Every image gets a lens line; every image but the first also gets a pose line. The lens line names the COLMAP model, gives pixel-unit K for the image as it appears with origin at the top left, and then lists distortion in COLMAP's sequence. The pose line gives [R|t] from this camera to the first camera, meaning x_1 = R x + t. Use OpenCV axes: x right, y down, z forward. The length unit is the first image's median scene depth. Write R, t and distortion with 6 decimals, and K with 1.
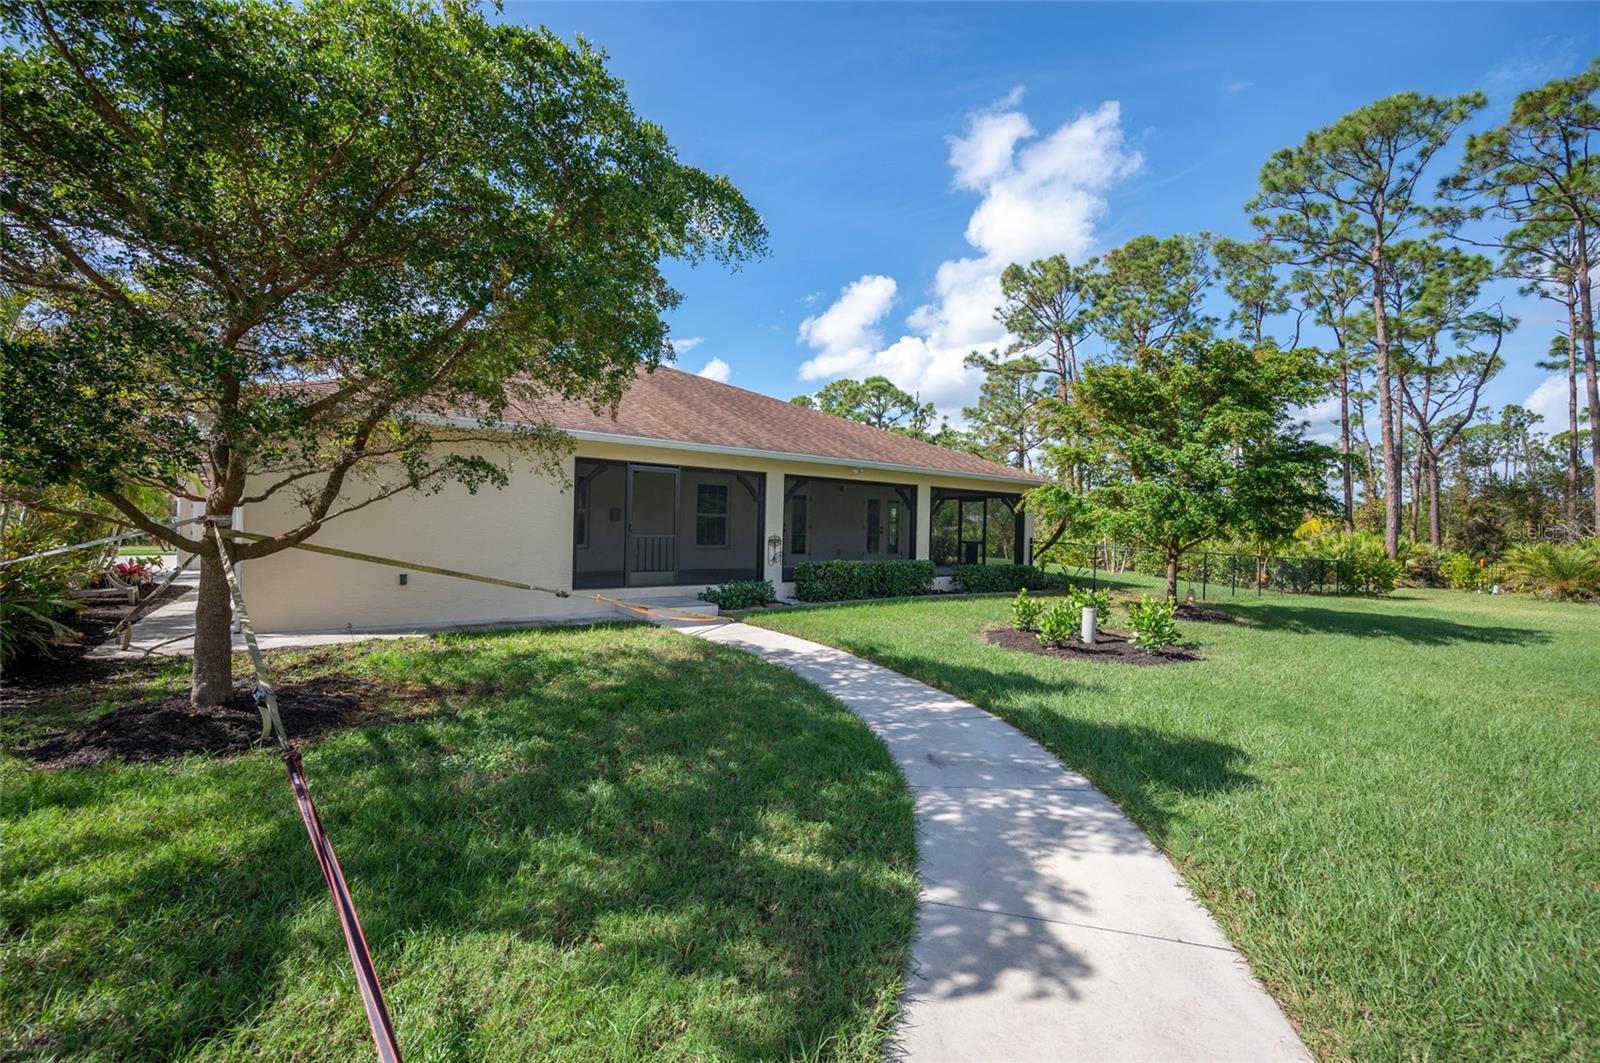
lens RADIAL K [[677.8, 0, 792.0], [0, 677.8, 534.0], [0, 0, 1]] dist [-0.002058, -0.000566]
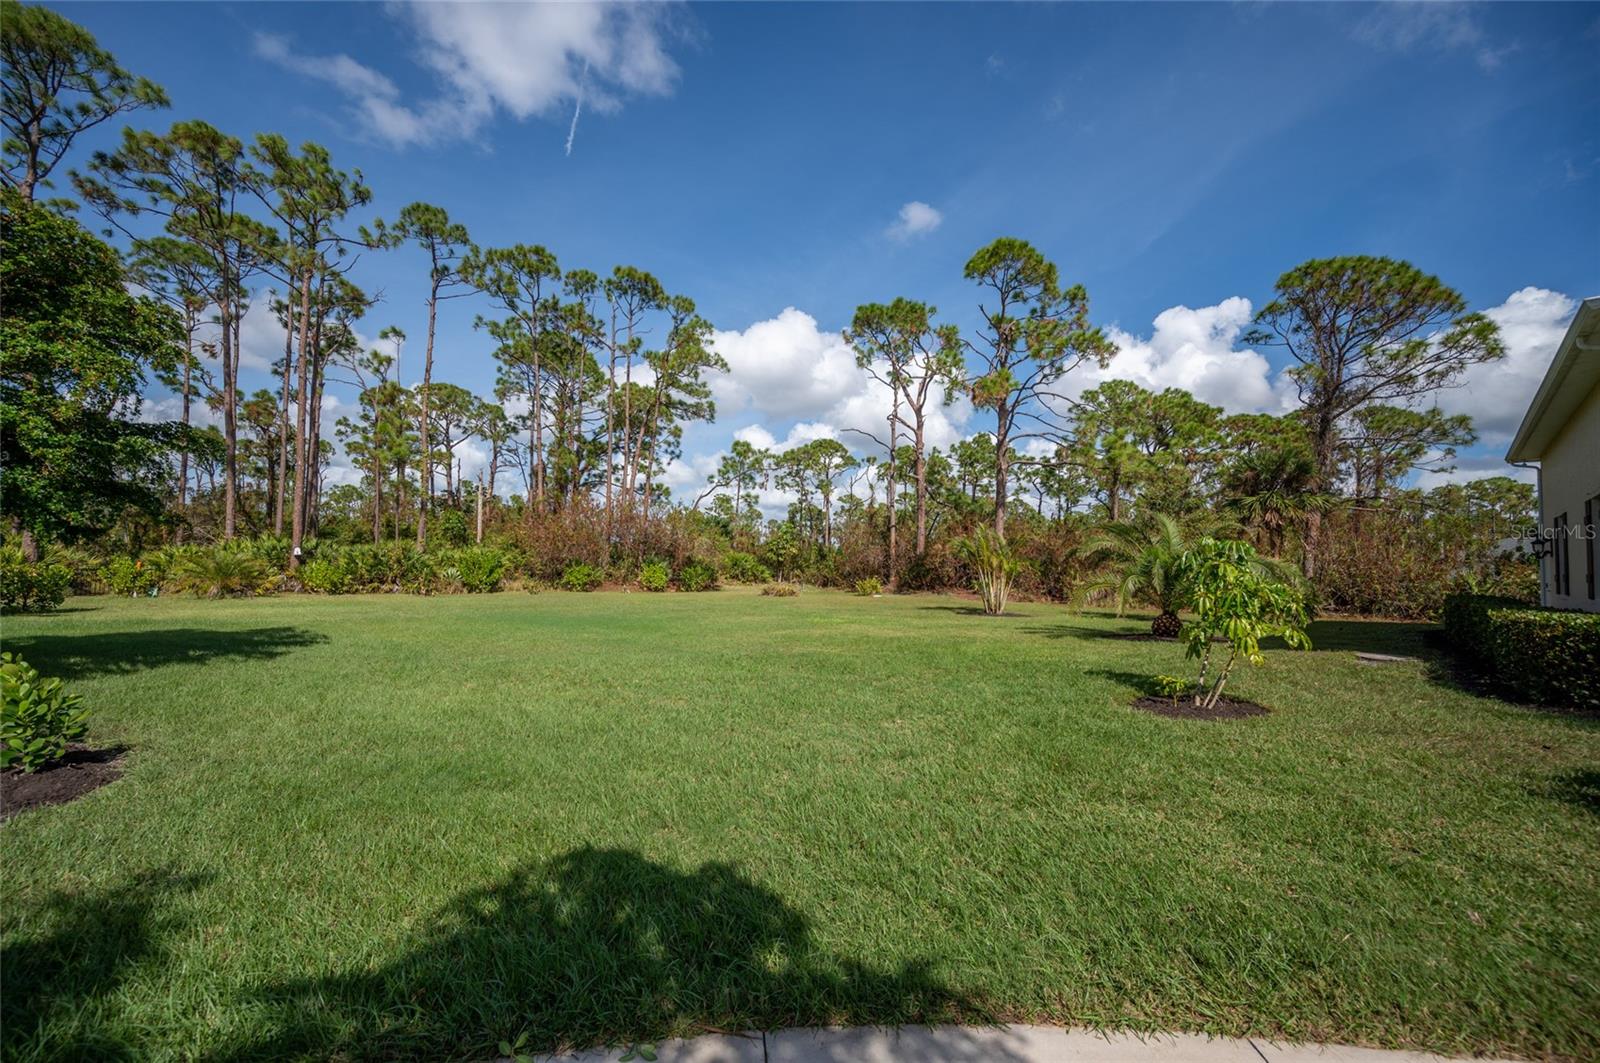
lens RADIAL K [[630.0, 0, 792.3], [0, 630.0, 533.8], [0, 0, 1]] dist [0.008740, -0.000250]
pose [[-0.121363, 0.015968, 0.992480, -0.011482], [-0.016146, 0.999707, -0.018059, -0.002106], [-0.992477, -0.018216, -0.121070, 0.184358]]
